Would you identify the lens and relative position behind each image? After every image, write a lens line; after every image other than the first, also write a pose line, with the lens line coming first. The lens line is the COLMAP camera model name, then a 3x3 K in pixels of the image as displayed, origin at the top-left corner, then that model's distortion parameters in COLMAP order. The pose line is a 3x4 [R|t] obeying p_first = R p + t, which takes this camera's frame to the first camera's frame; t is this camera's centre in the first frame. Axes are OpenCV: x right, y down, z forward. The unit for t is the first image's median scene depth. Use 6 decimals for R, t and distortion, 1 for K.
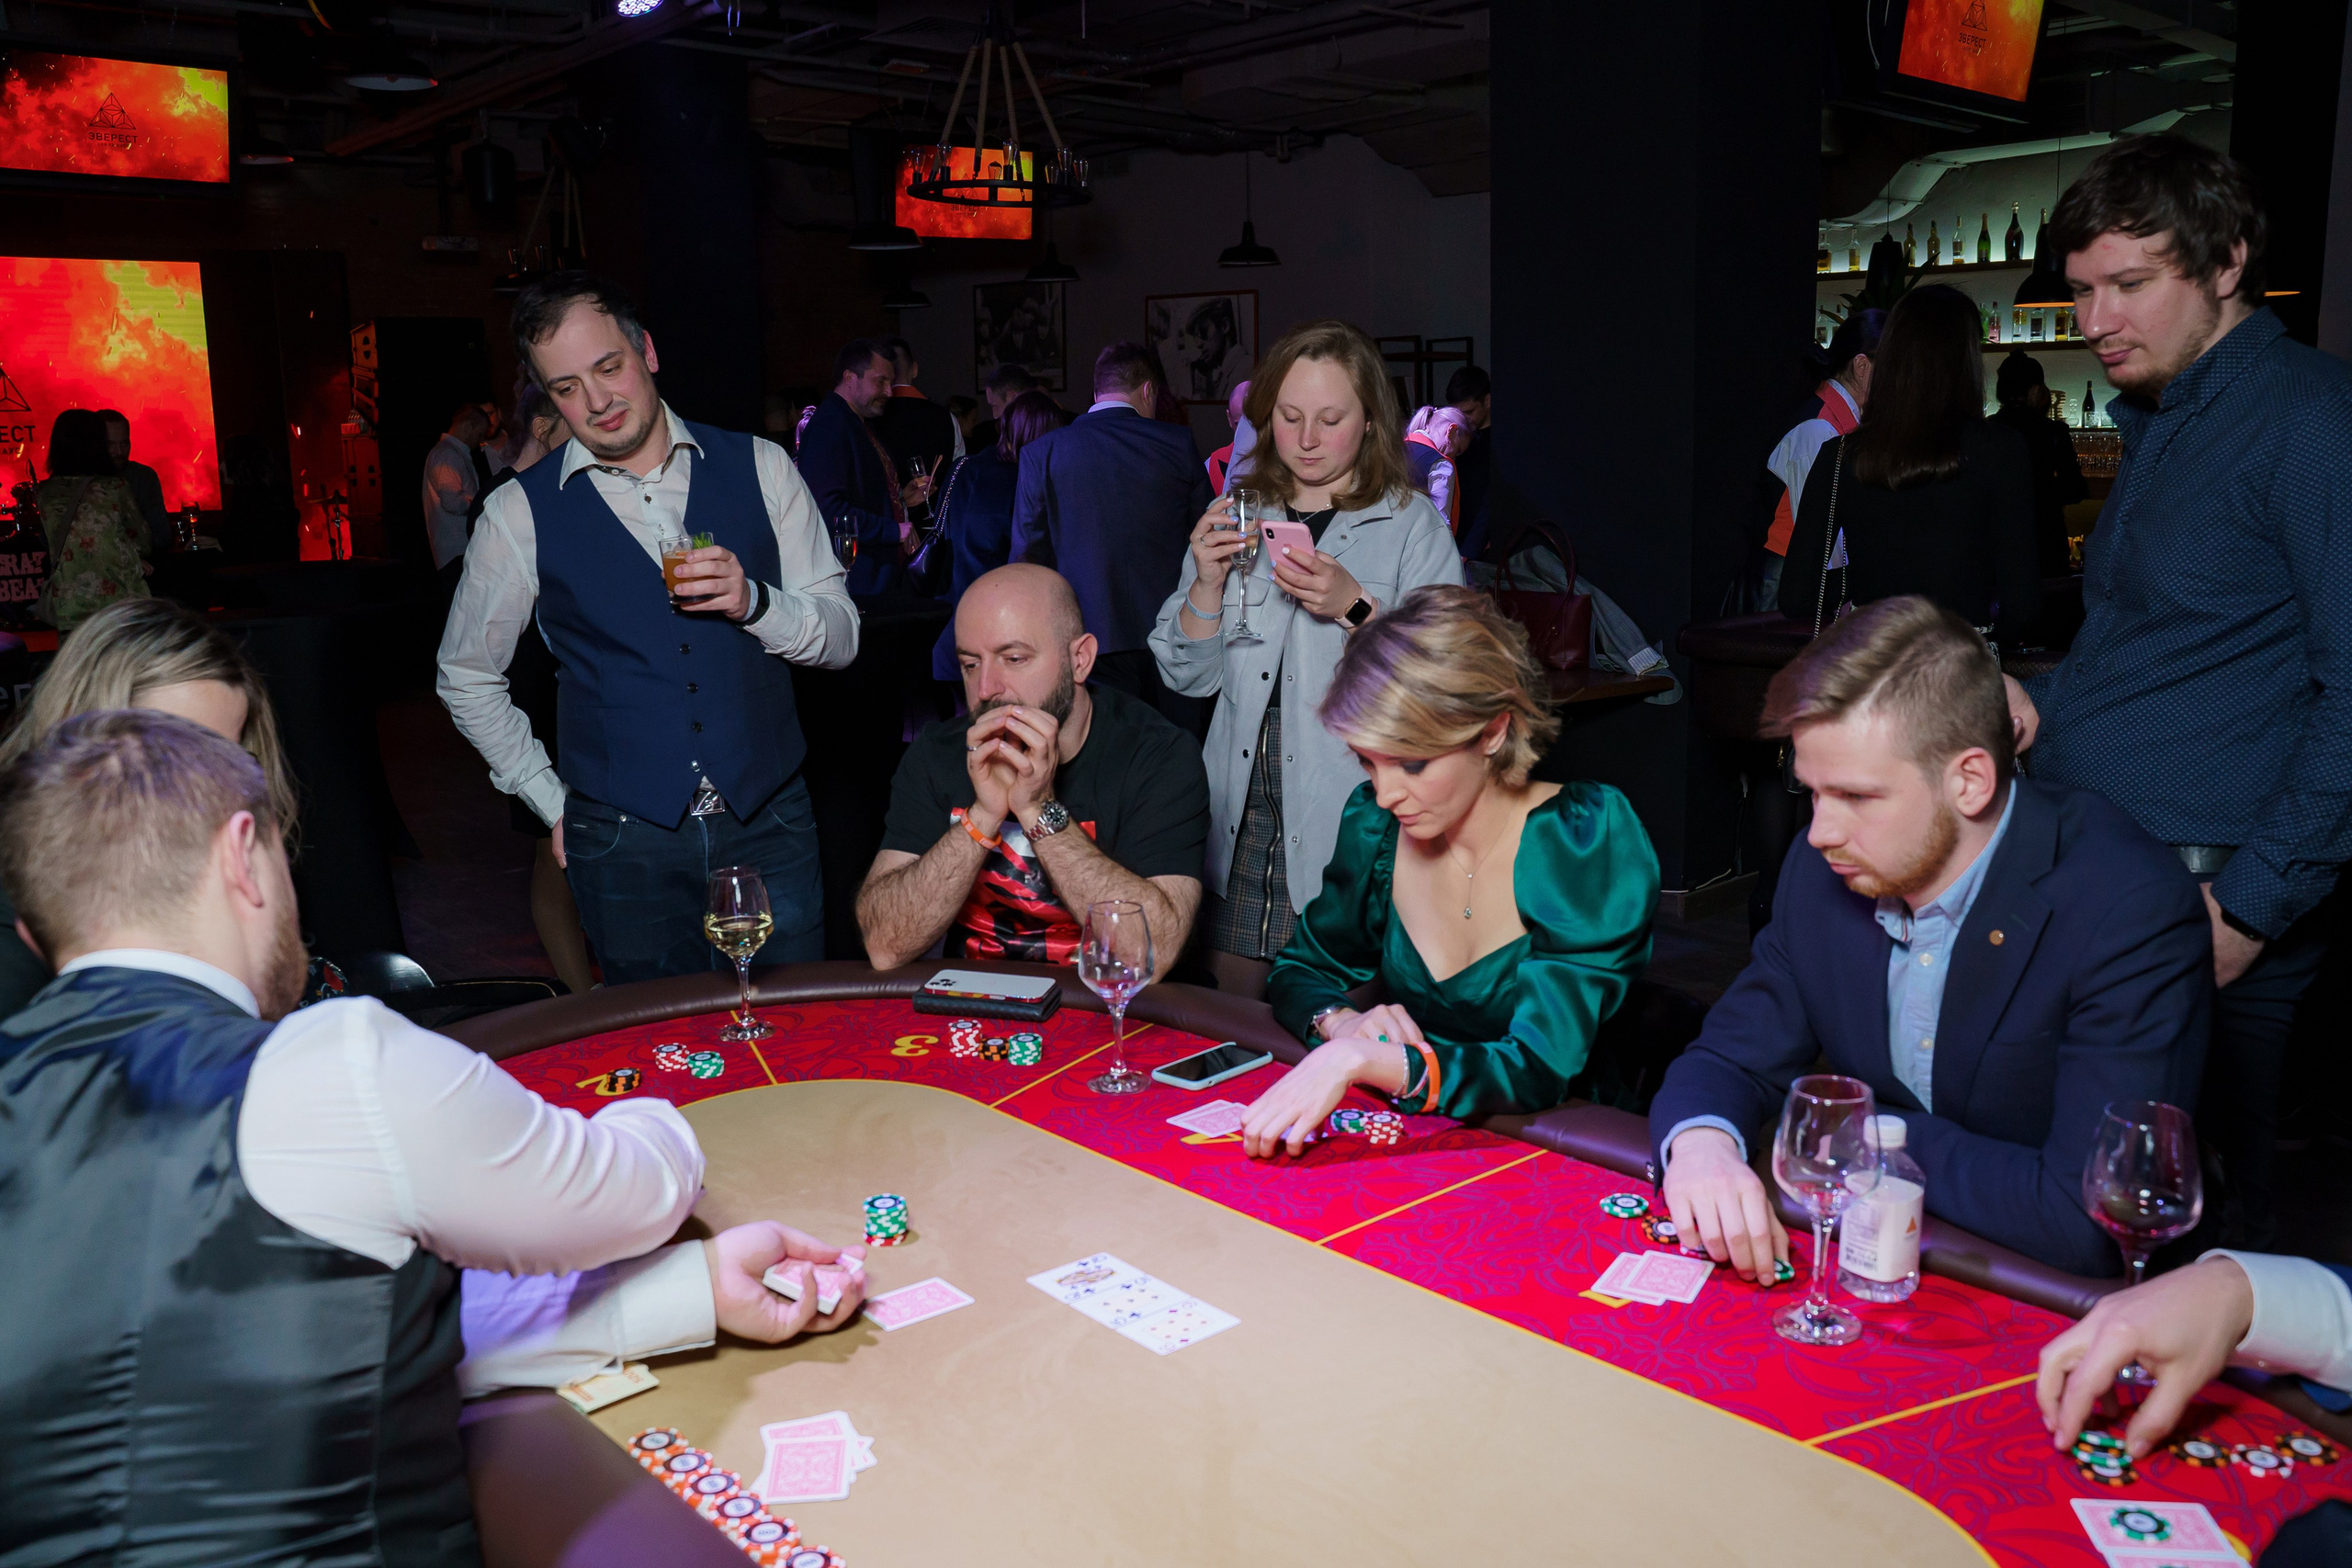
lens RADIAL K [[1872.2, 0, 1160.7], [0, 1872.2, 774.7], [0, 0, 1]] dist [-0.084125, 0.046402]
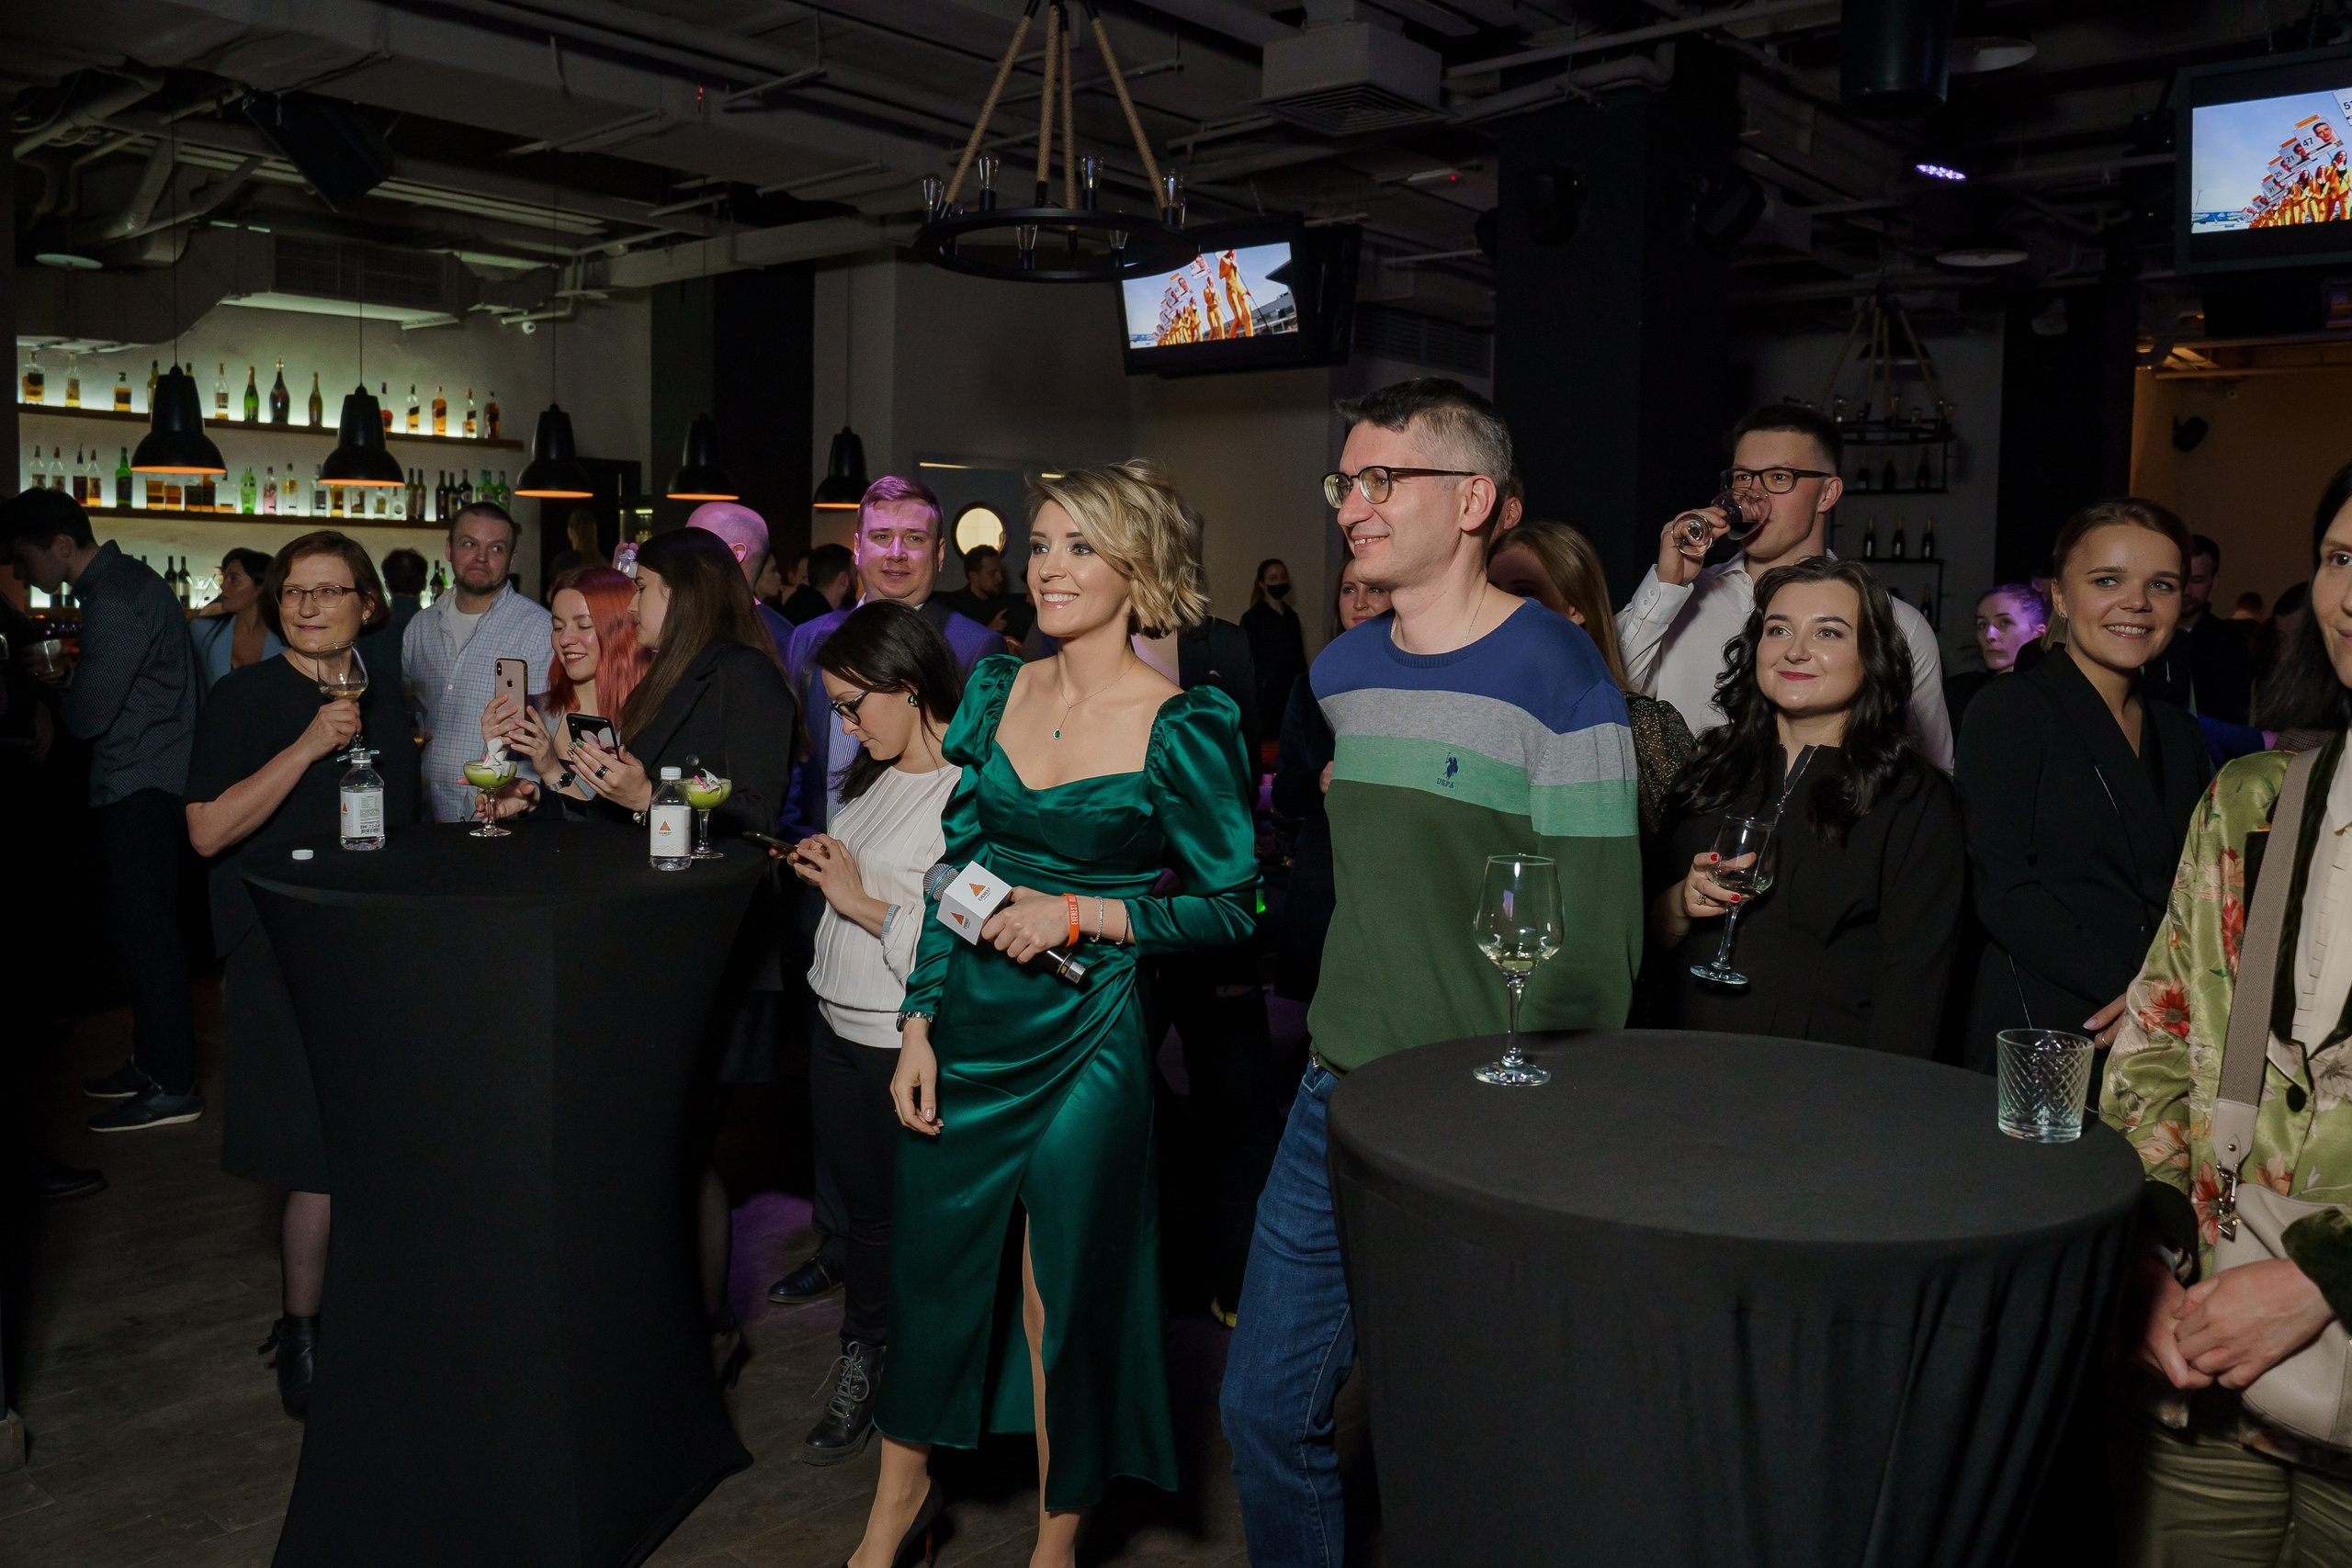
lens RADIAL K [[1872.2, 0, 1161.9], [0, 1872.2, 779.2], [0, 0, 1]] dist [-0.084125, 0.046402]
pose [[-0.156574, -0.080003, 0.984421, -0.800634], [0.164278, 0.980720, 0.105831, -0.219940], [-0.973908, 0.178289, -0.140413, 1.202165]]
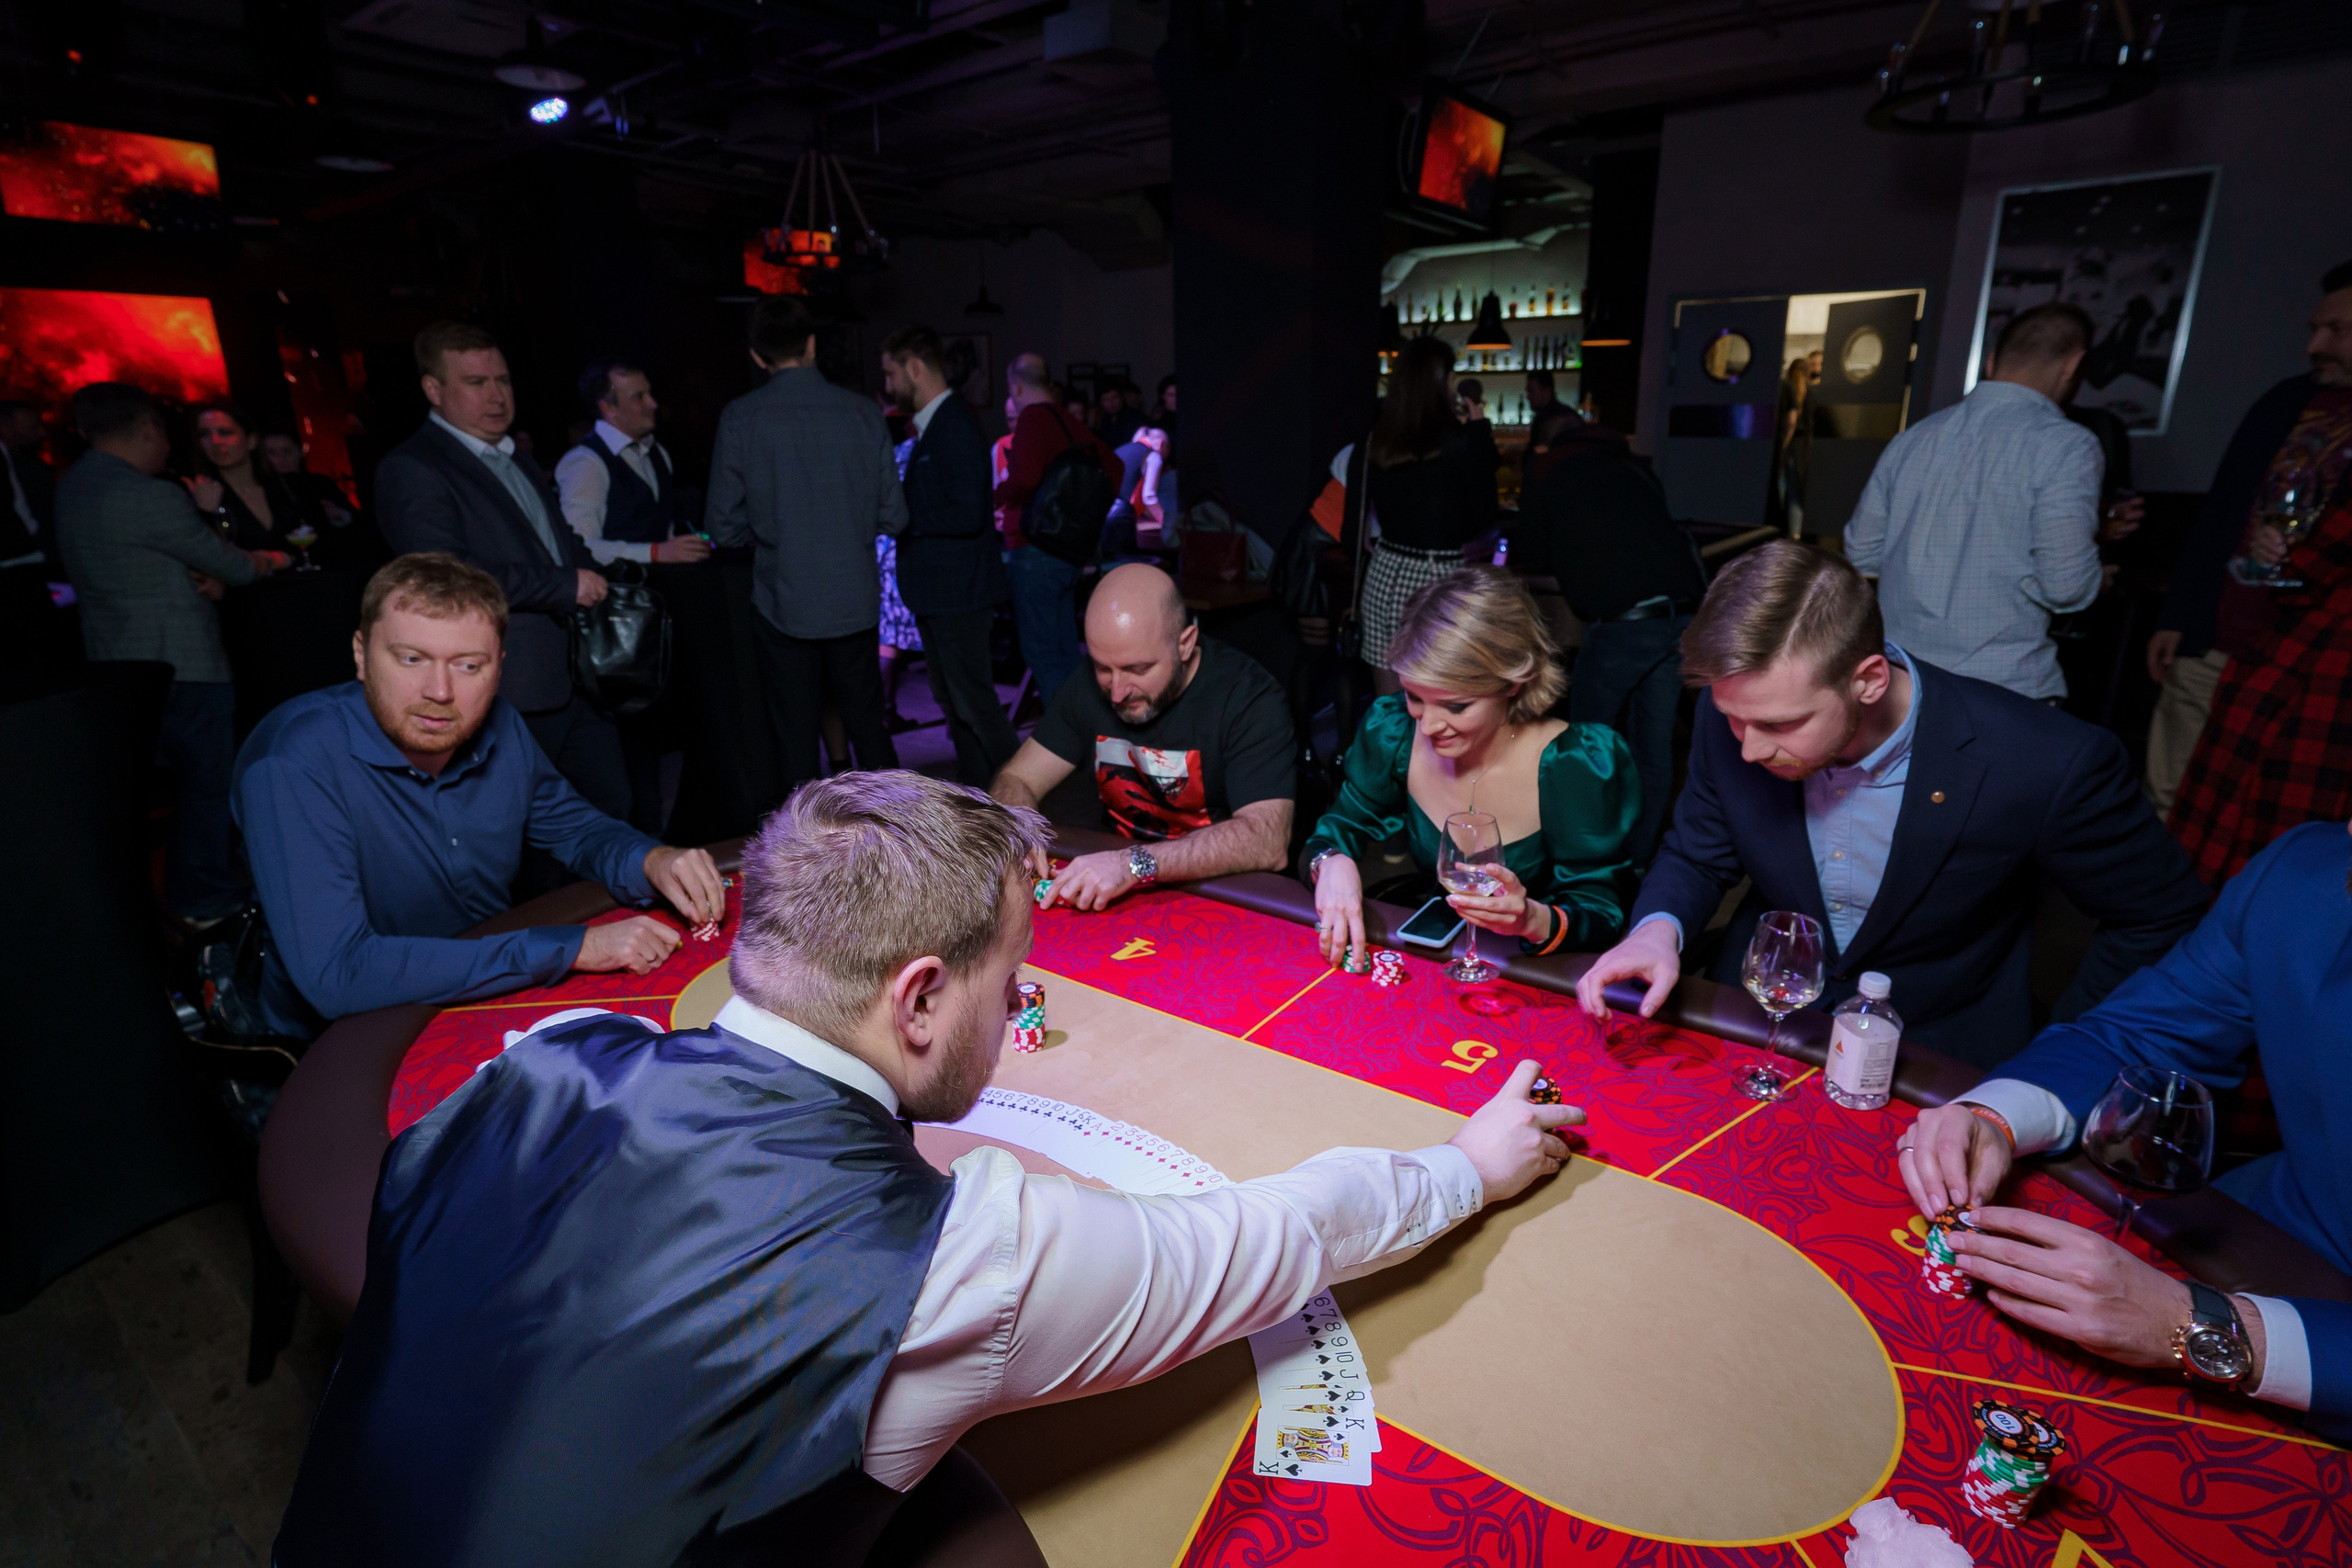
lens RADIAL K [[1137.6, 0, 1168.1], [0, 1137.6, 782.2], [0, 0, 1]] dist [-0.055297, 0.016653]
pose [[0.978715, -0.057898, 0.196887, -0.020043], [0.033235, 0.991431, 0.126336, -0.006954], [-0.202514, -0.117103, 0.972252, 0.035244]]
